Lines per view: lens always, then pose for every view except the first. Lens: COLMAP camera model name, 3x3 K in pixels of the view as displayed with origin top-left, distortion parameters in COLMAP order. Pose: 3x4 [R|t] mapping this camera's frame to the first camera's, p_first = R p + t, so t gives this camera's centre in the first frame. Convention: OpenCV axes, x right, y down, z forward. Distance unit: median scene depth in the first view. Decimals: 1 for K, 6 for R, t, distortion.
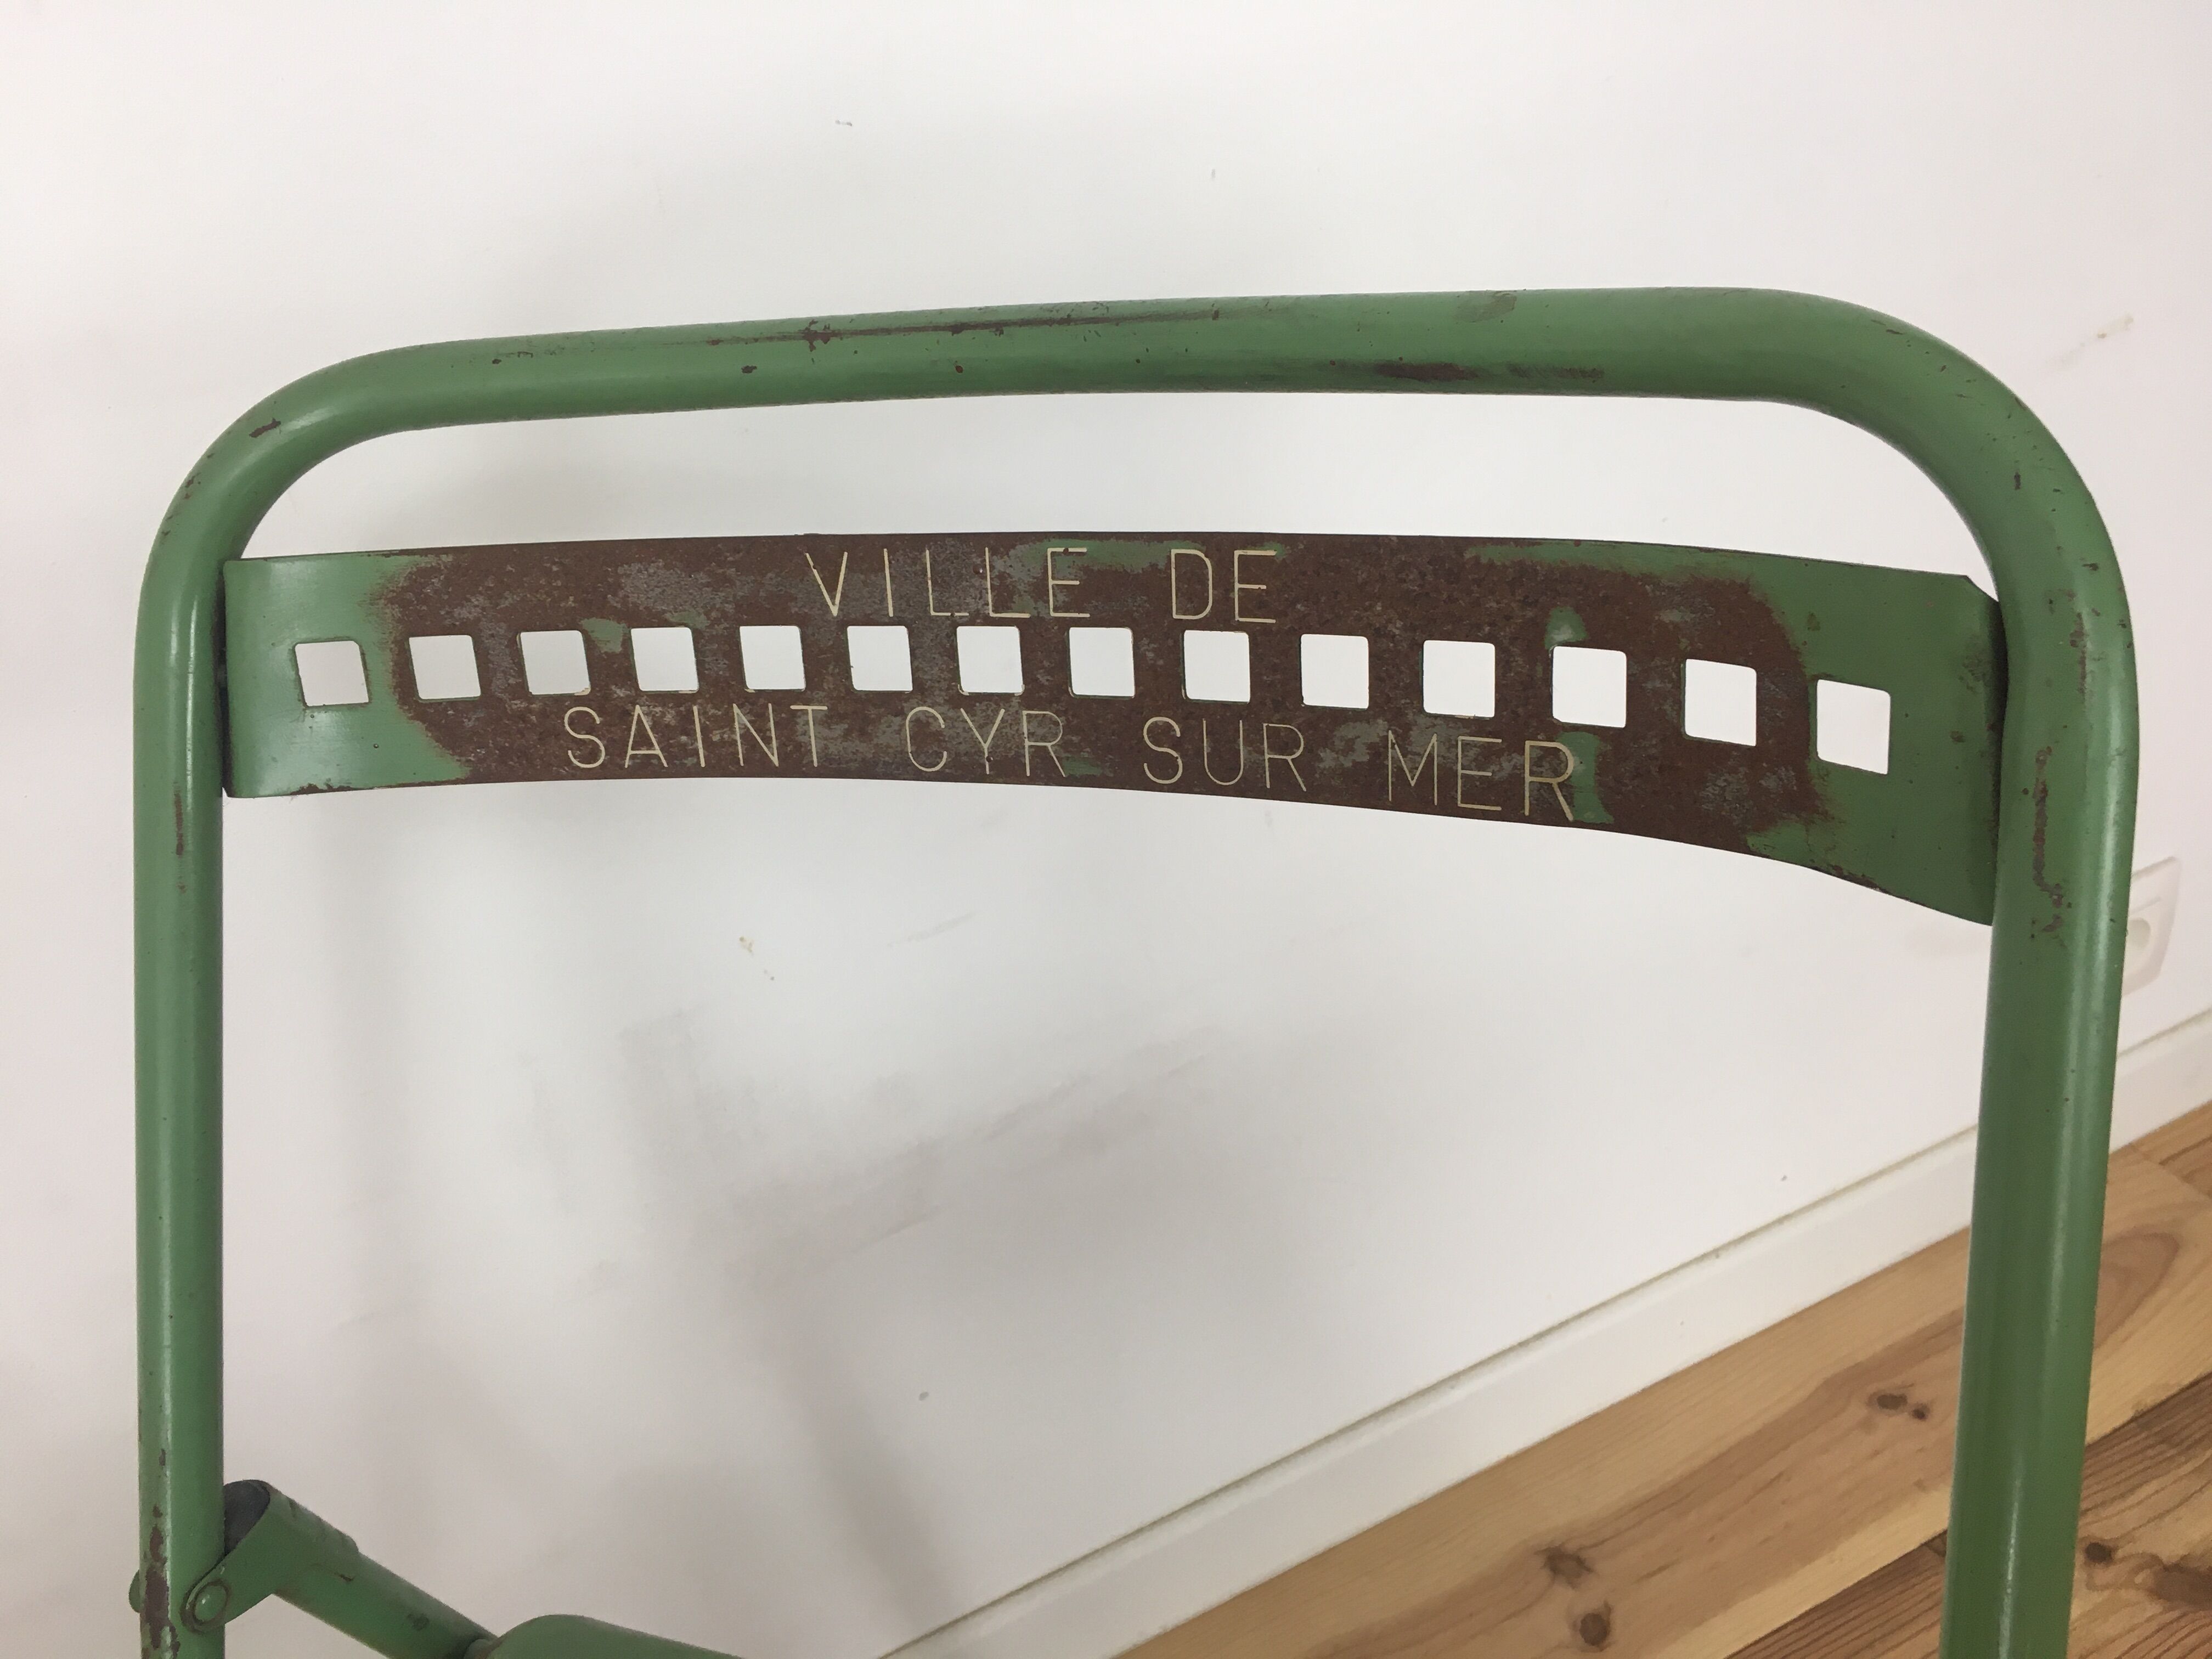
lens RADIAL K [[1898.2, 0, 1105.5], [0, 1898.2, 827.8], [0, 0, 1]] dist [0.077608, -0.130129]
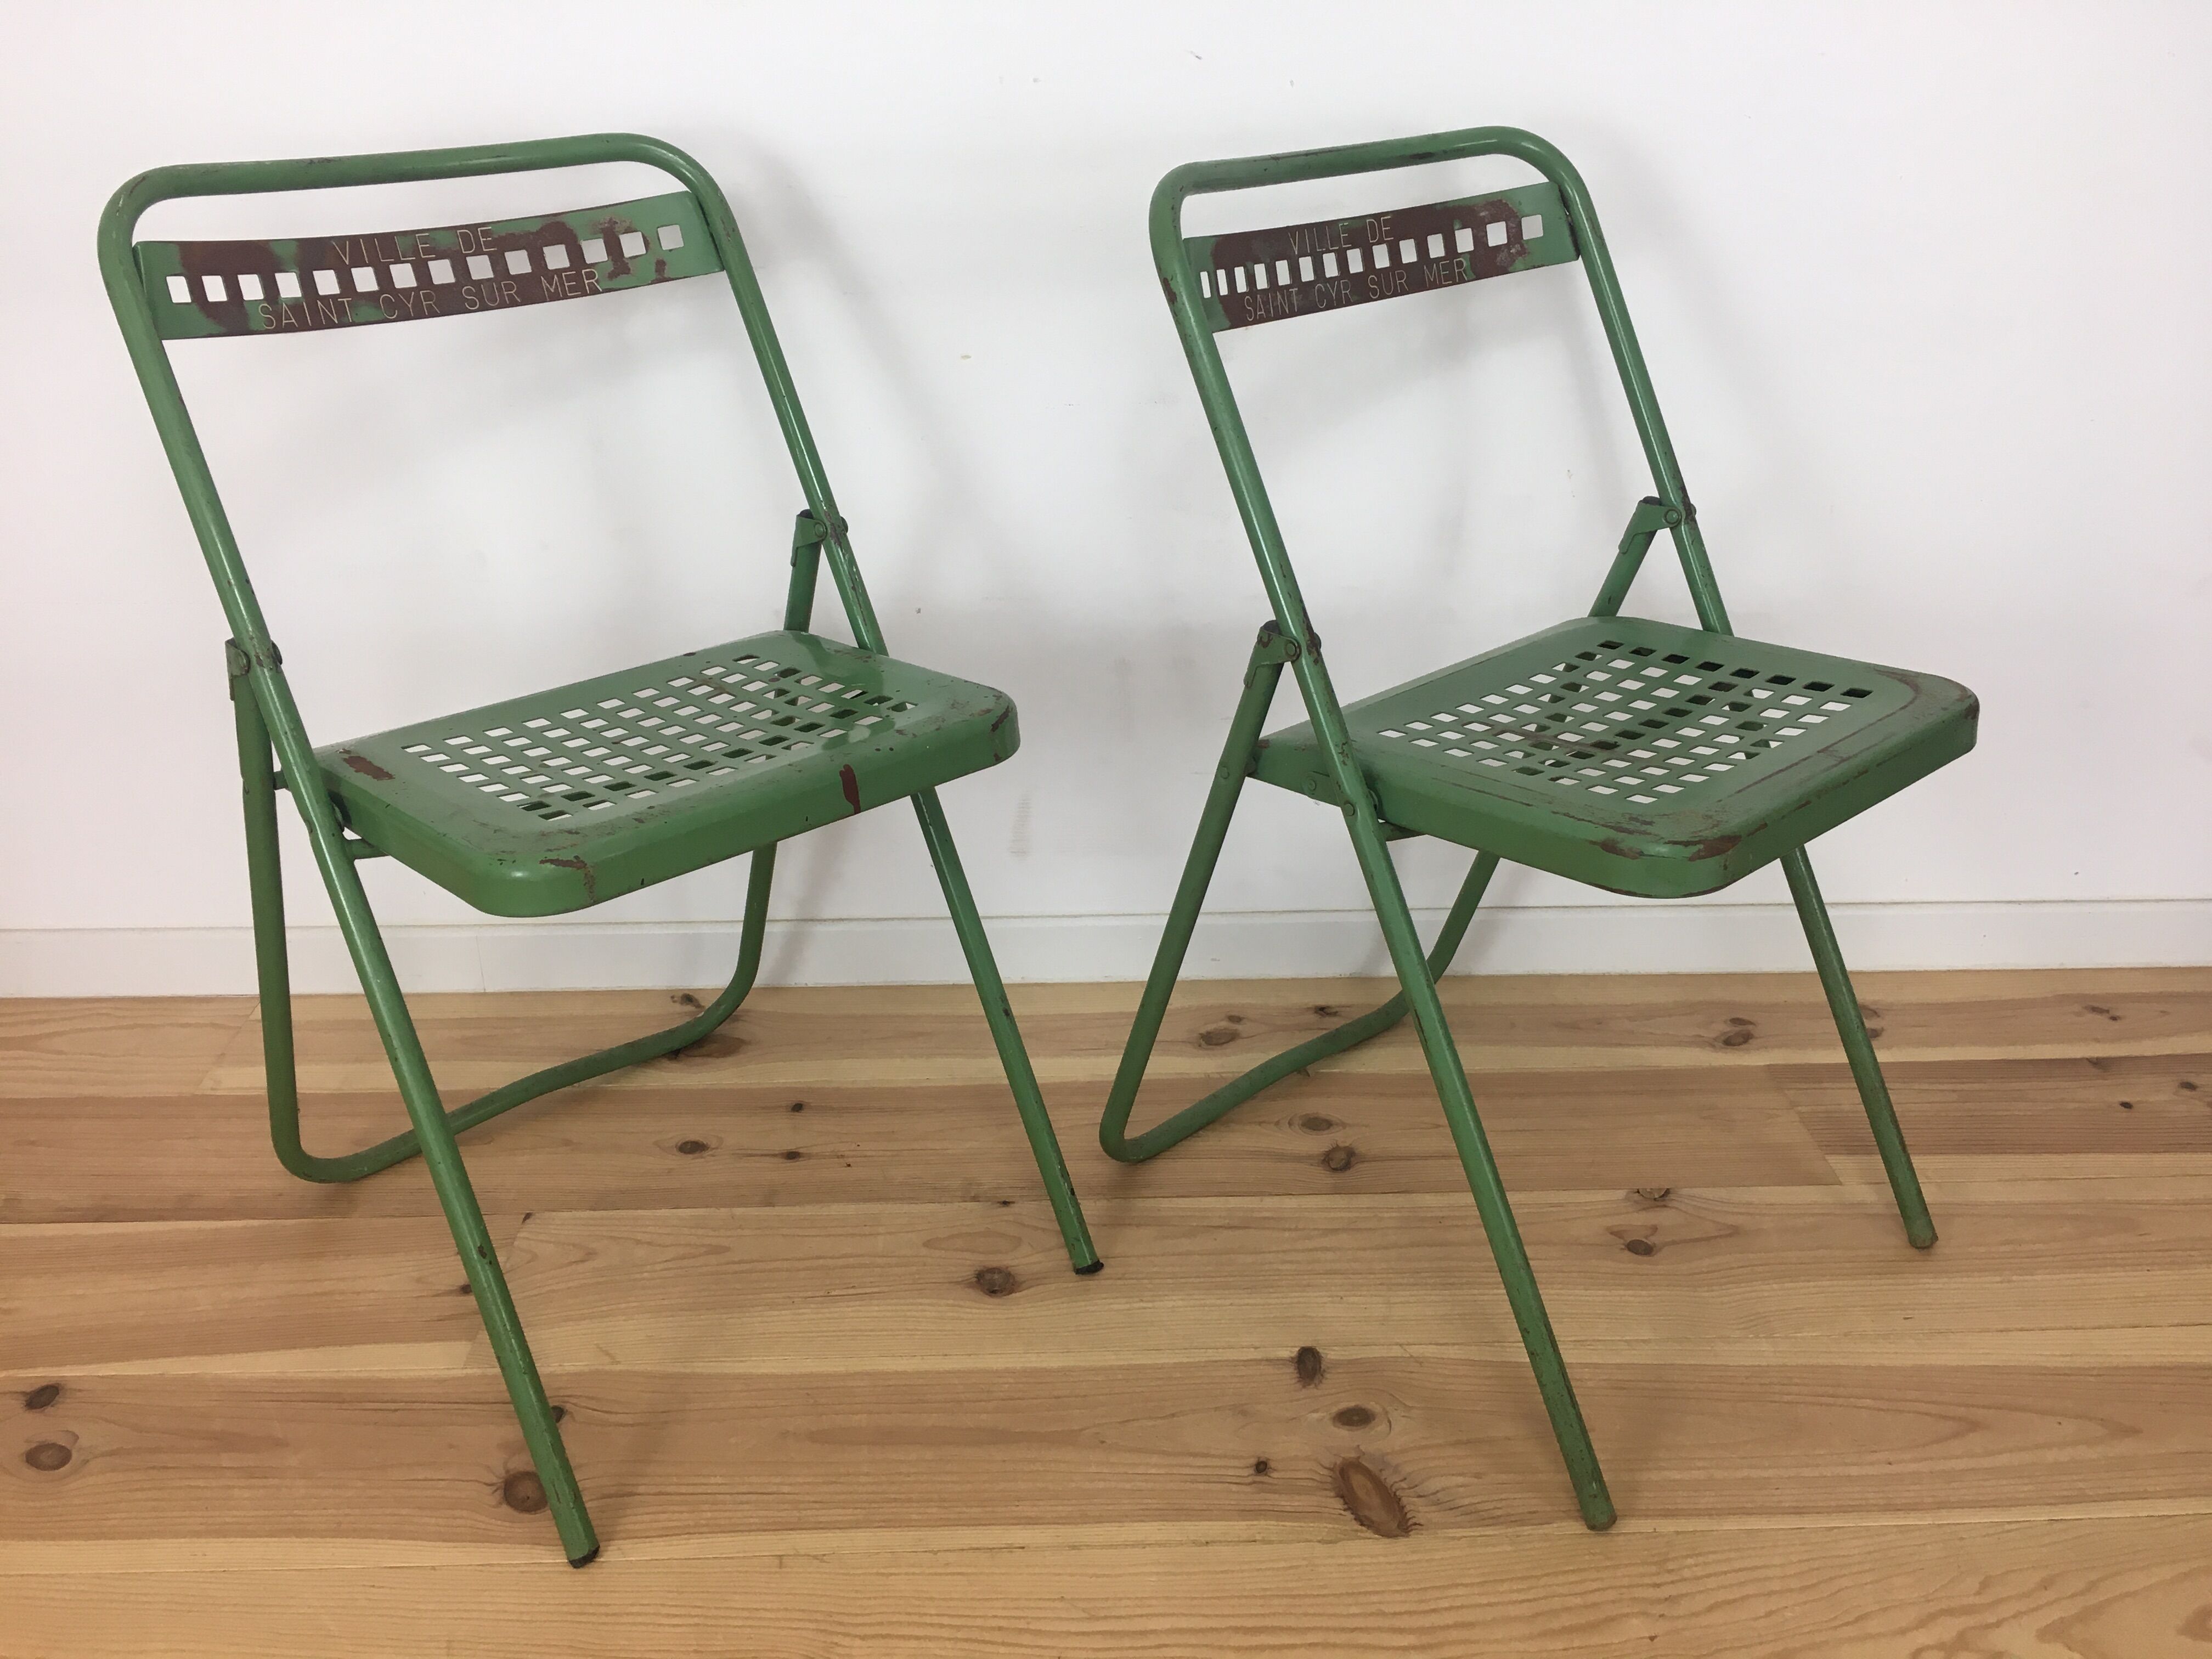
lens RADIAL K [[1898.2, 0, 1109.3], [0, 1898.2, 843.2], [0, 0, 1]] dist [0.077608, -0.130129]
pose [[0.908815, 0.306841, -0.282675, 0.131413], [-0.326707, 0.944800, -0.024810, 1.136505], [0.259458, 0.114899, 0.958895, -1.958073]]
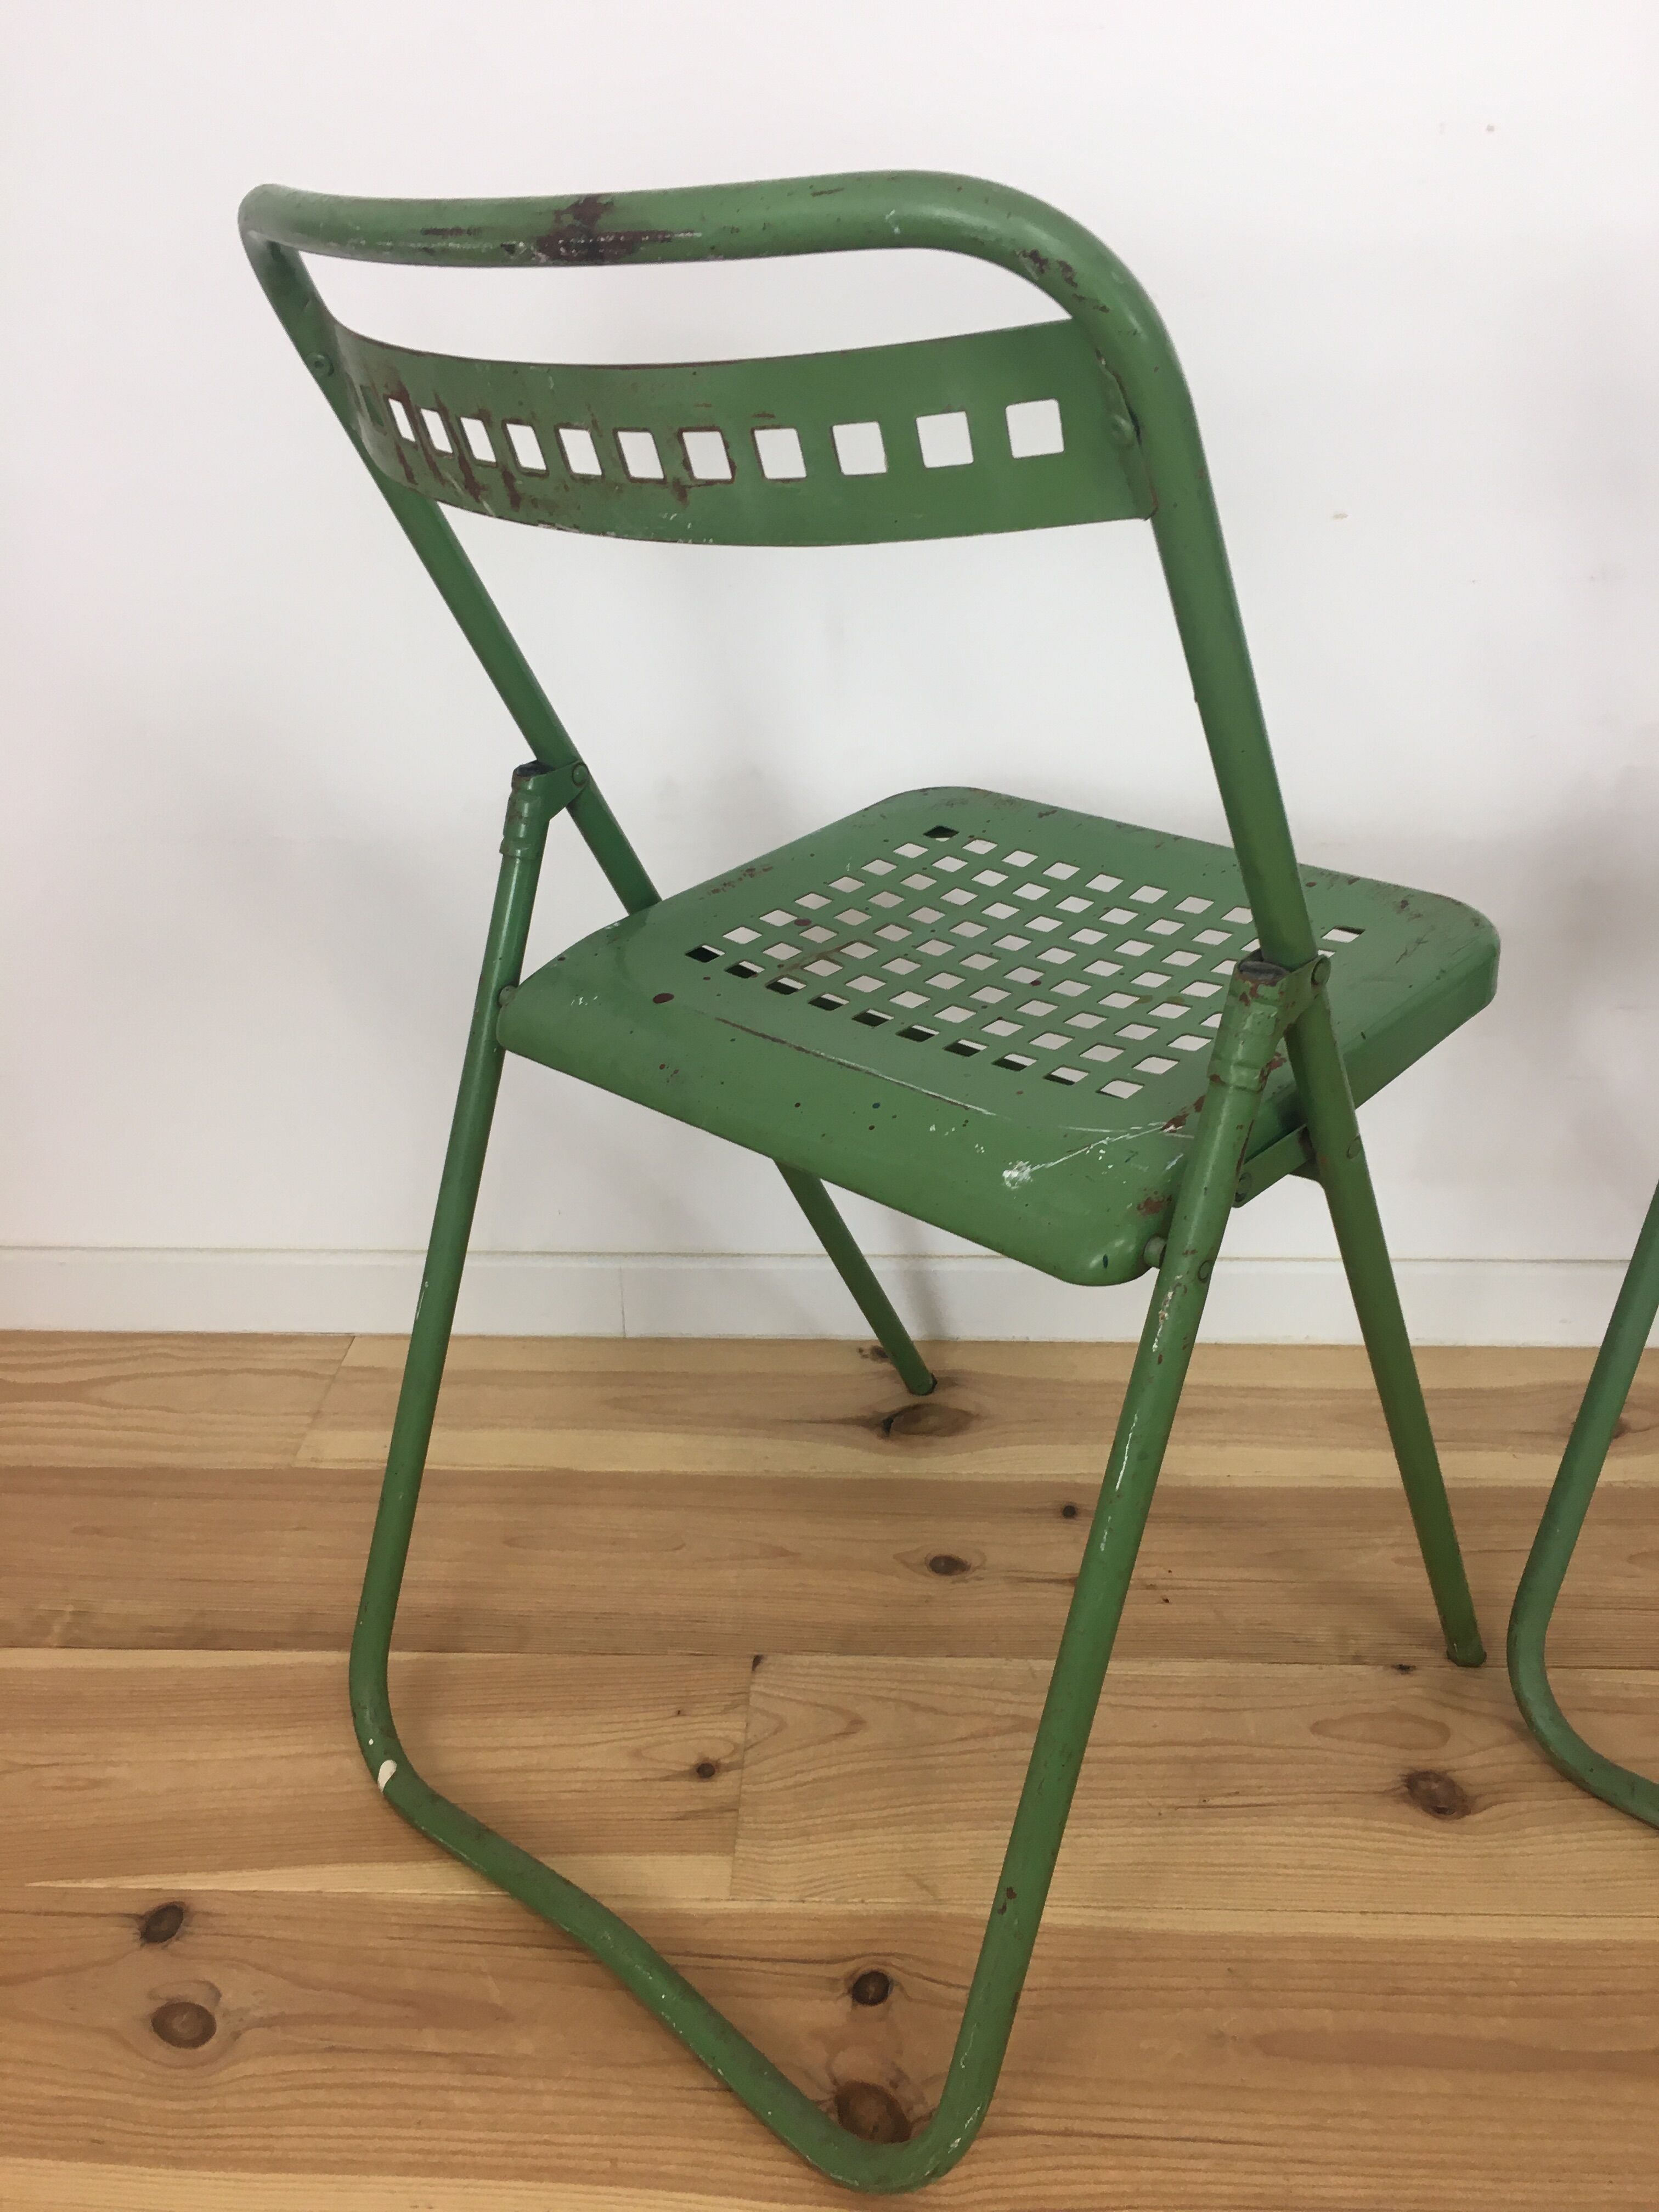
lens RADIAL K [[1898.2, 0, 829.8], [0, 1898.2, 1115.2], [0, 0, 1]] dist [0.077608, -0.130129]
pose [[0.883811, 0.321479, -0.339895, -0.827084], [-0.344989, 0.938560, -0.009350, 1.322153], [0.316006, 0.125524, 0.940417, -1.350614]]
